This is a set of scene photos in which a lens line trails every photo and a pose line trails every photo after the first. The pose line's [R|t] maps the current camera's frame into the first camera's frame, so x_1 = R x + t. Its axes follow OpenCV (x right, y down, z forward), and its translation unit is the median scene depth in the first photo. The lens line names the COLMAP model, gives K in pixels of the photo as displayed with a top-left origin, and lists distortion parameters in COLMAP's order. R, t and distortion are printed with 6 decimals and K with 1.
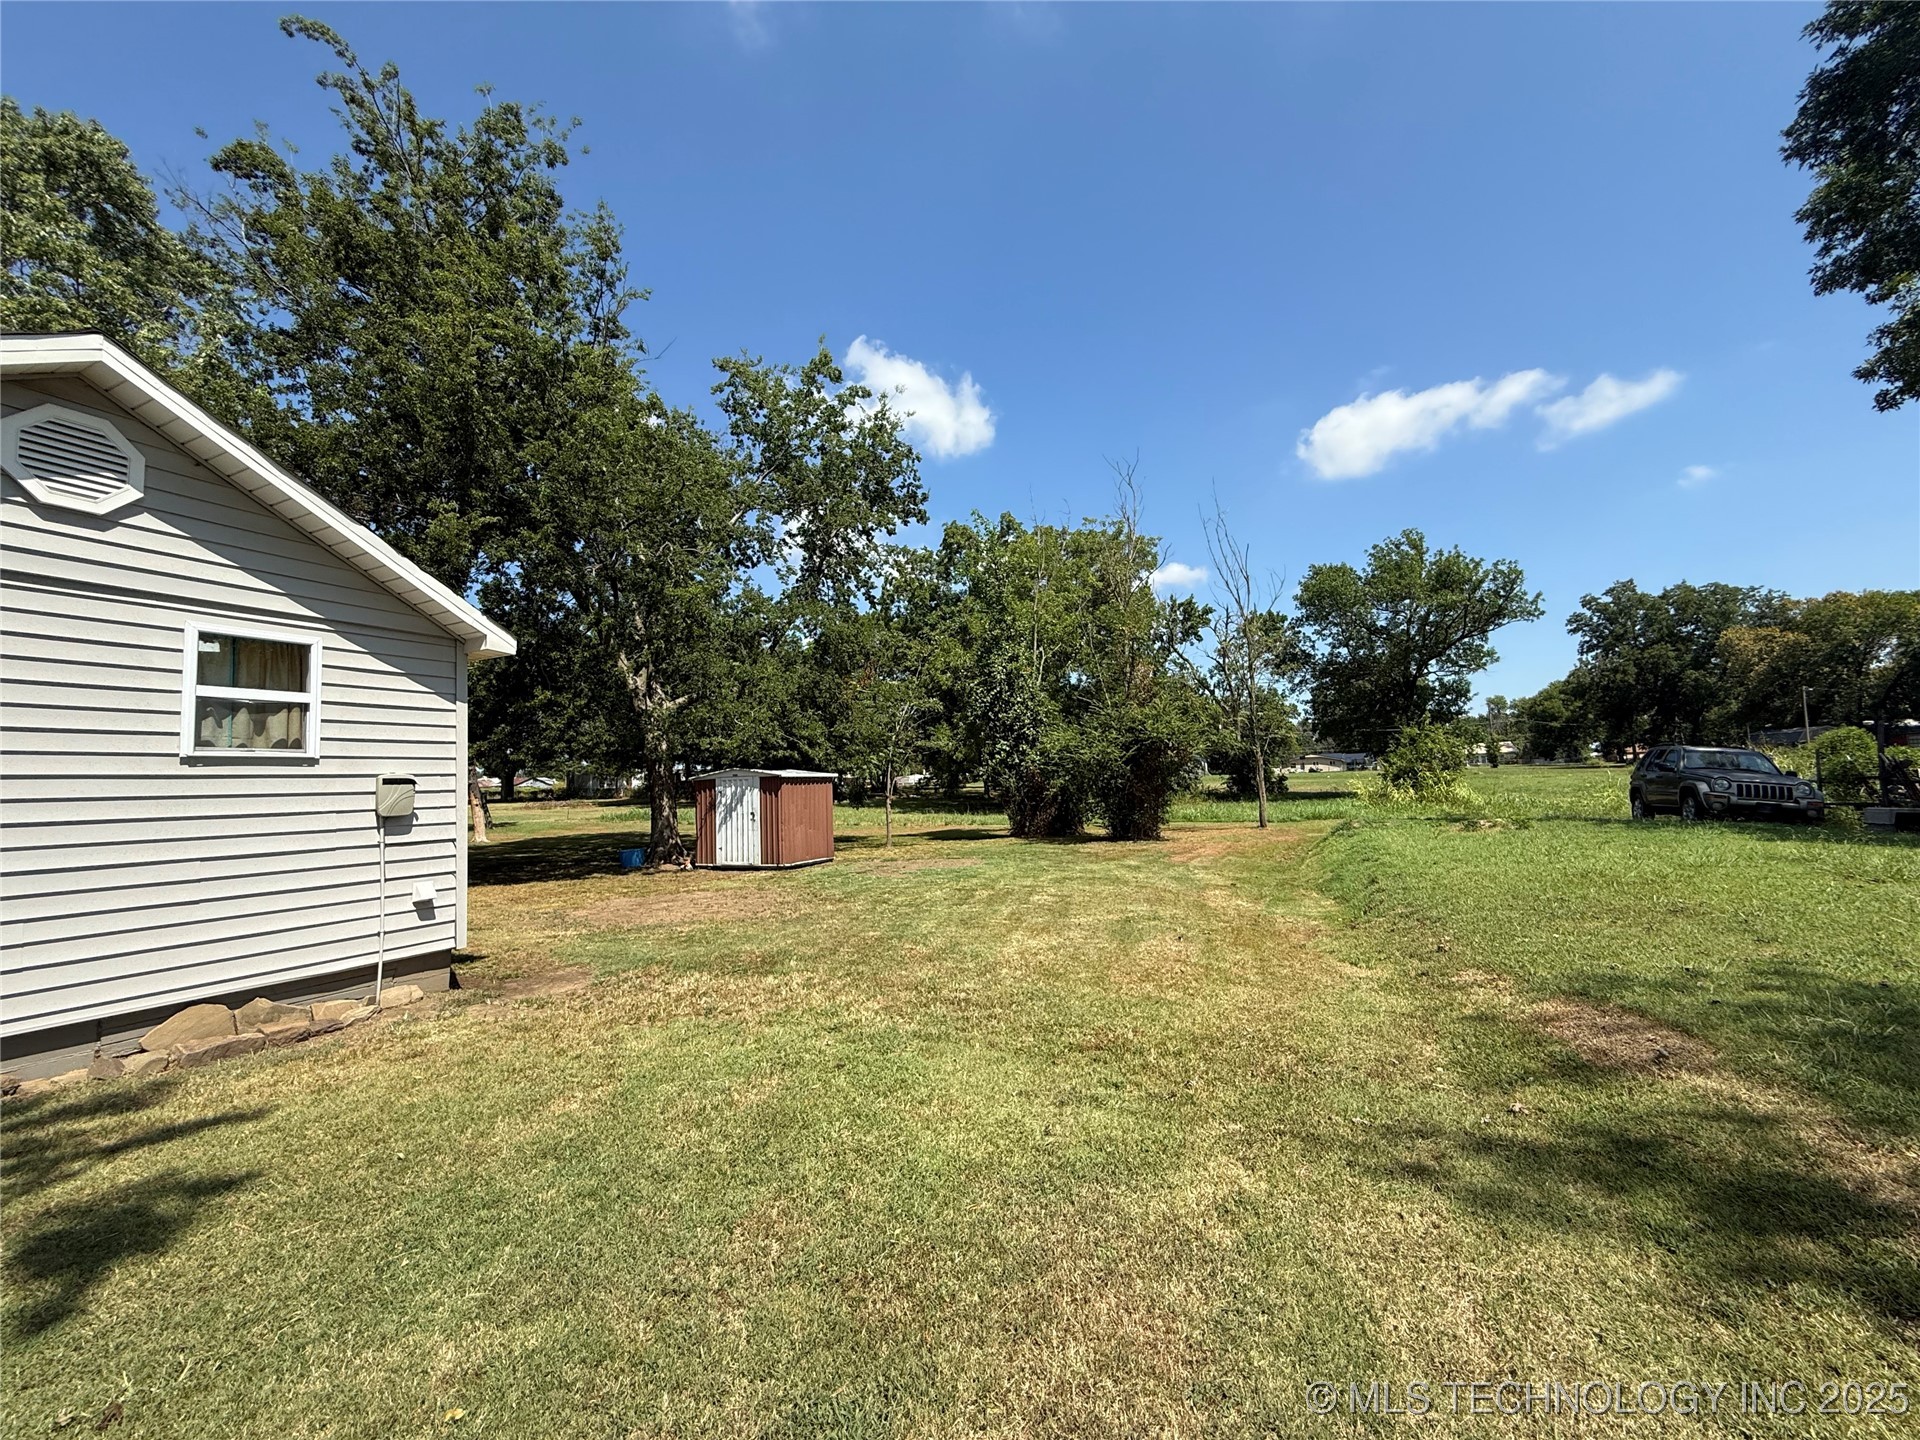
lens RADIAL K [[766.3, 0, 952.7], [0, 766.3, 721.6], [0, 0, 1]] dist [-0.000256, 0.000403]
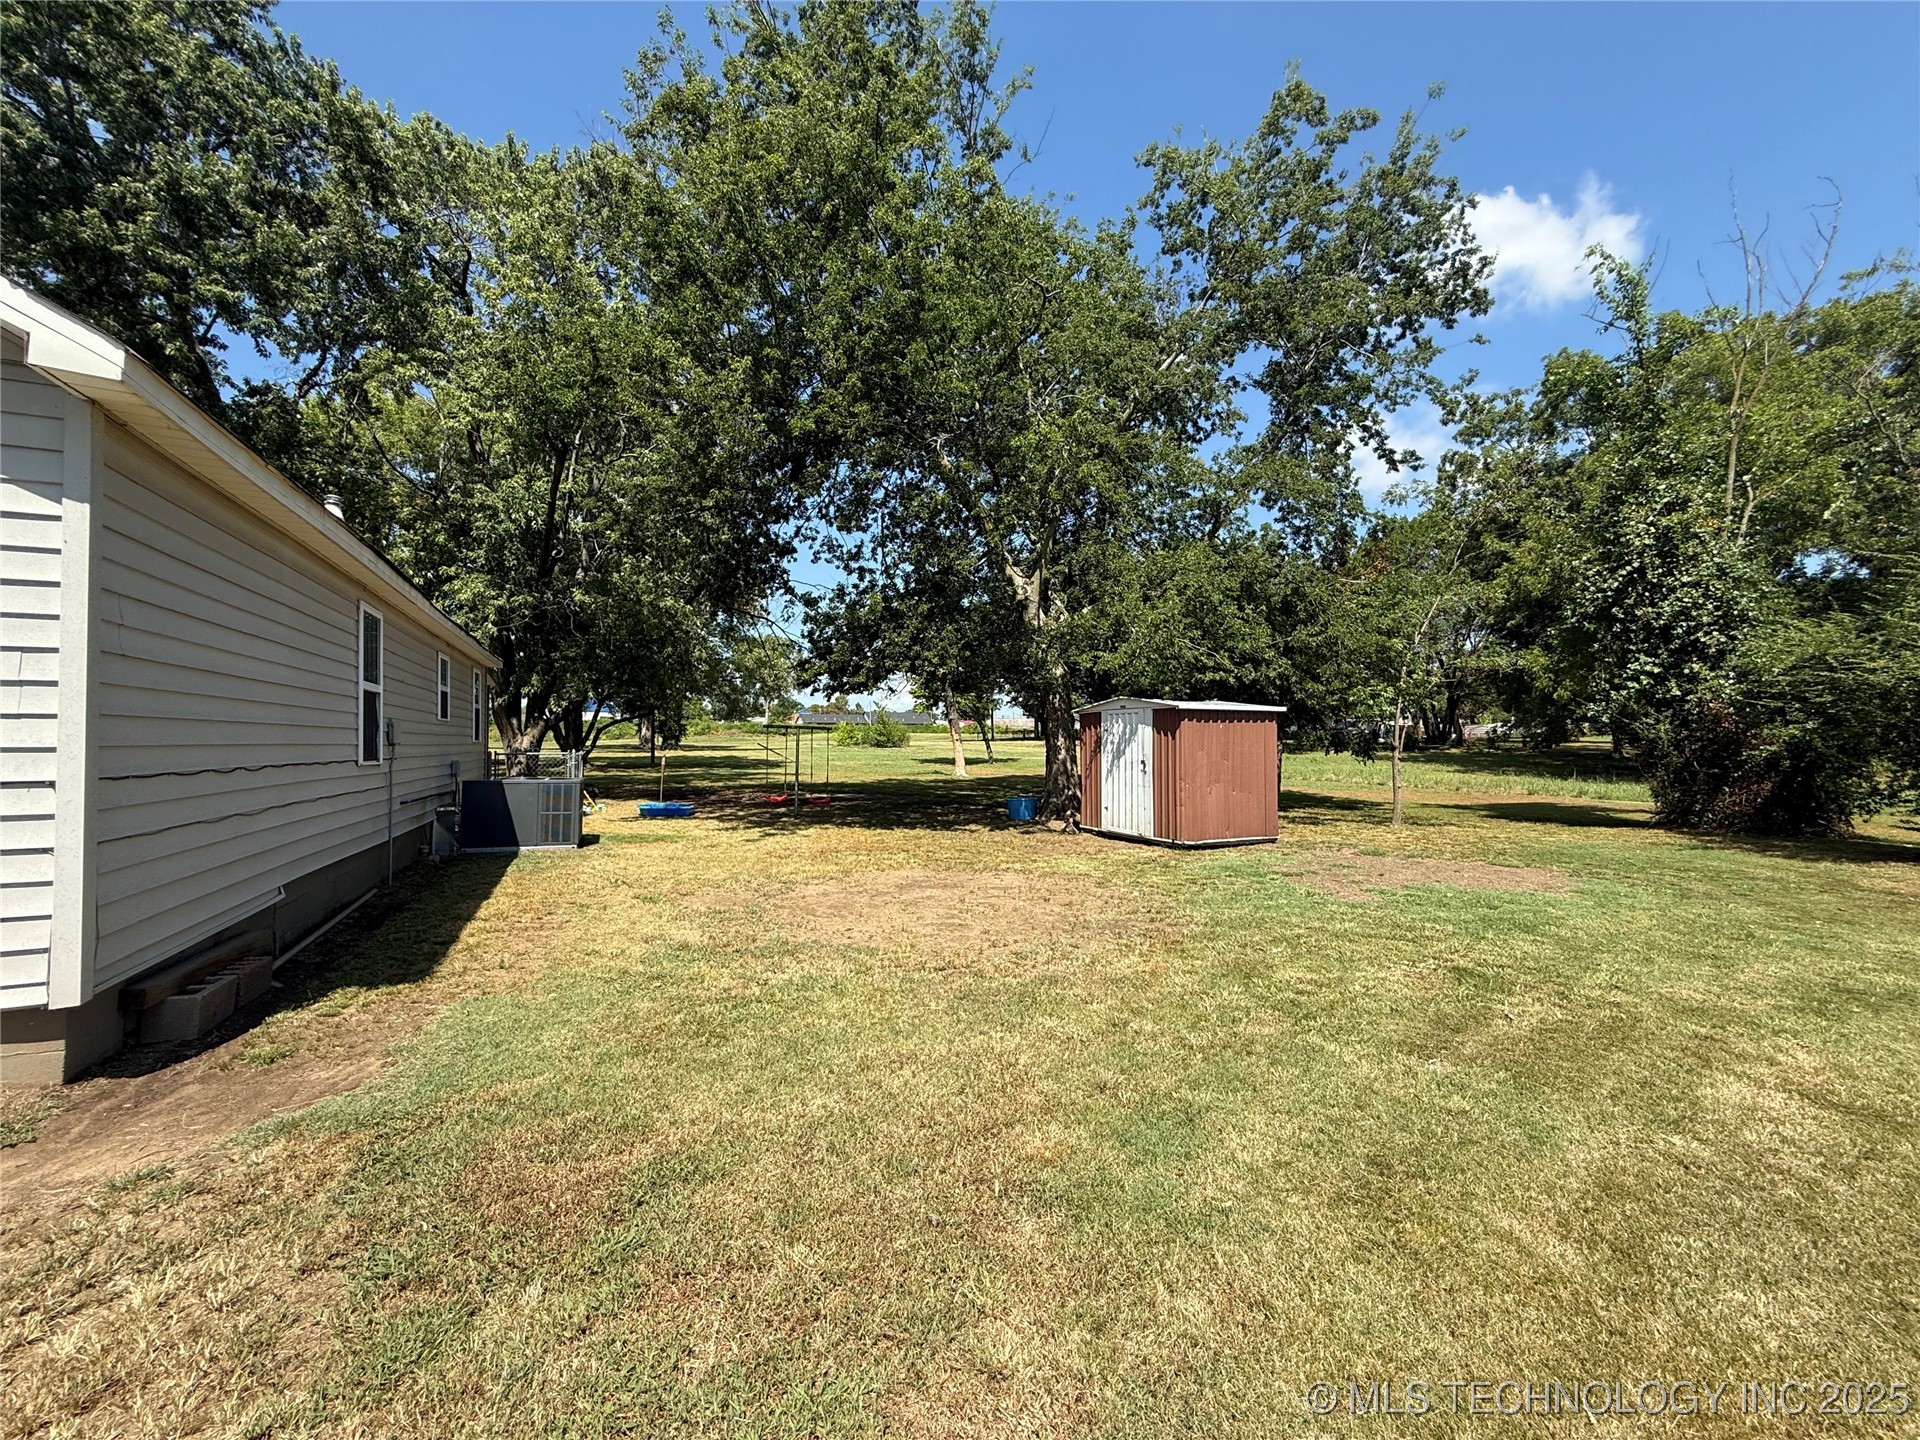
lens RADIAL K [[766.3, 0, 952.7], [0, 766.3, 721.6], [0, 0, 1]] dist [-0.000256, 0.000403]
pose [[0.779855, 0.018810, -0.625677, 0.024887], [0.025490, 0.997765, 0.061768, 0.026523], [0.625441, -0.064119, 0.777633, 0.260039]]
